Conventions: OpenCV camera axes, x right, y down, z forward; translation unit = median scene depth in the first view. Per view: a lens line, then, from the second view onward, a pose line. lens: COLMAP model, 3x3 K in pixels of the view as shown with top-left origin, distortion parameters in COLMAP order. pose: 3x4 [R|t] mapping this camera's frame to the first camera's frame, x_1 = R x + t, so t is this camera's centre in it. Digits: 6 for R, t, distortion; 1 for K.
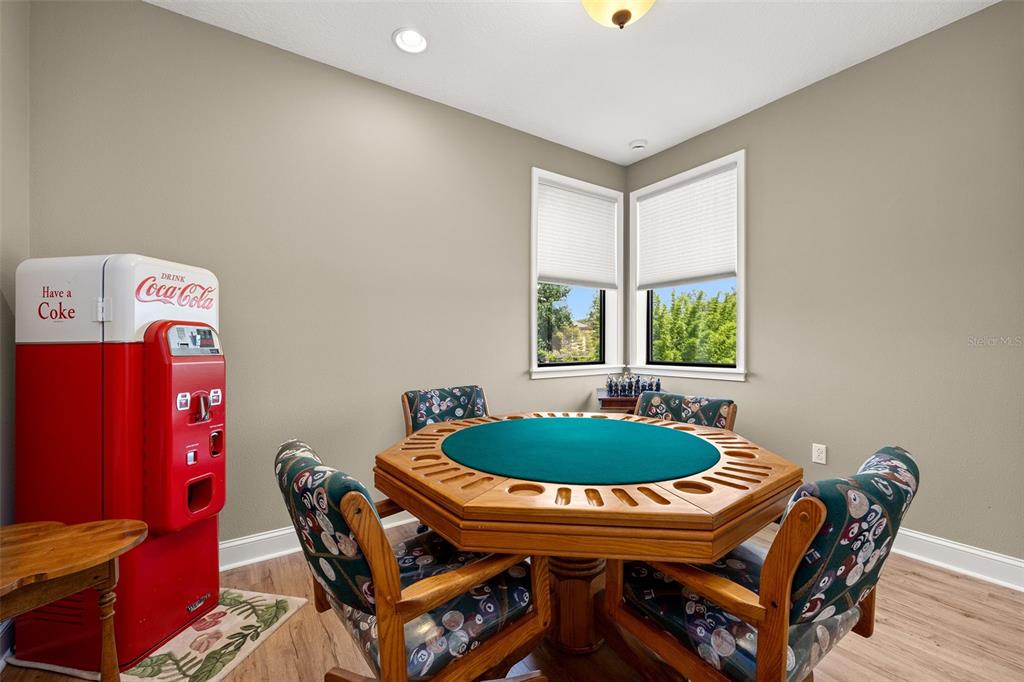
lens RADIAL K [[422.2, 0, 512.0], [0, 422.2, 341.0], [0, 0, 1]] dist [0.001154, -0.000012]
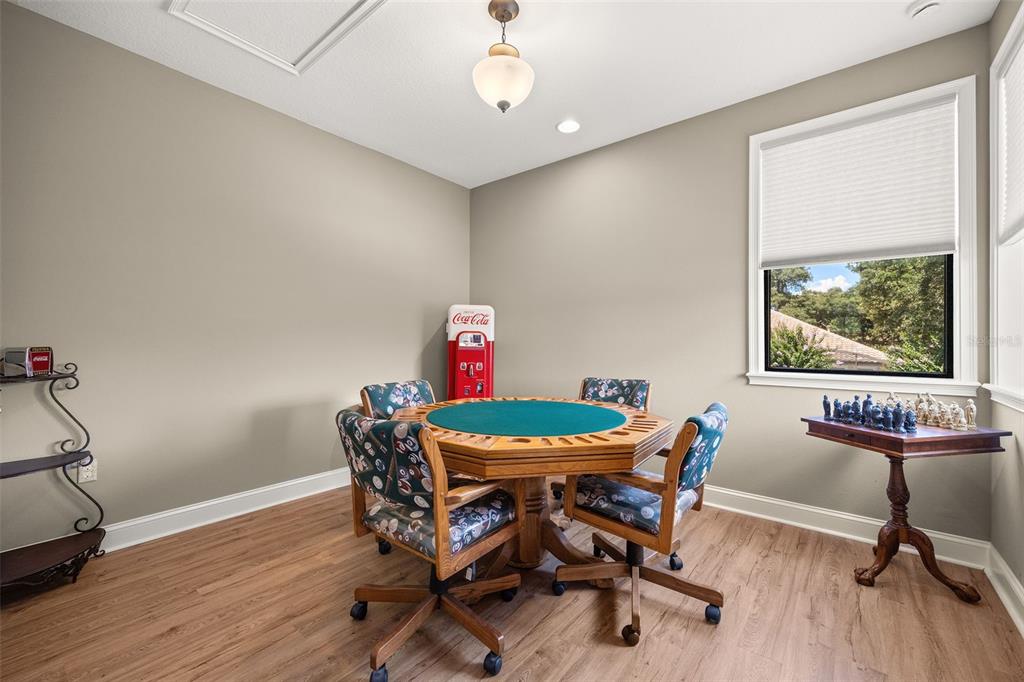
lens RADIAL K [[422.2, 0, 512.0], [0, 422.2, 341.0], [0, 0, 1]] dist [0.001154, -0.000012]
pose [[0.257510, -0.000996, -0.966275, 0.929518], [0.000569, 0.999999, -0.000879, 0.004017], [0.966276, -0.000323, 0.257510, 0.397224]]
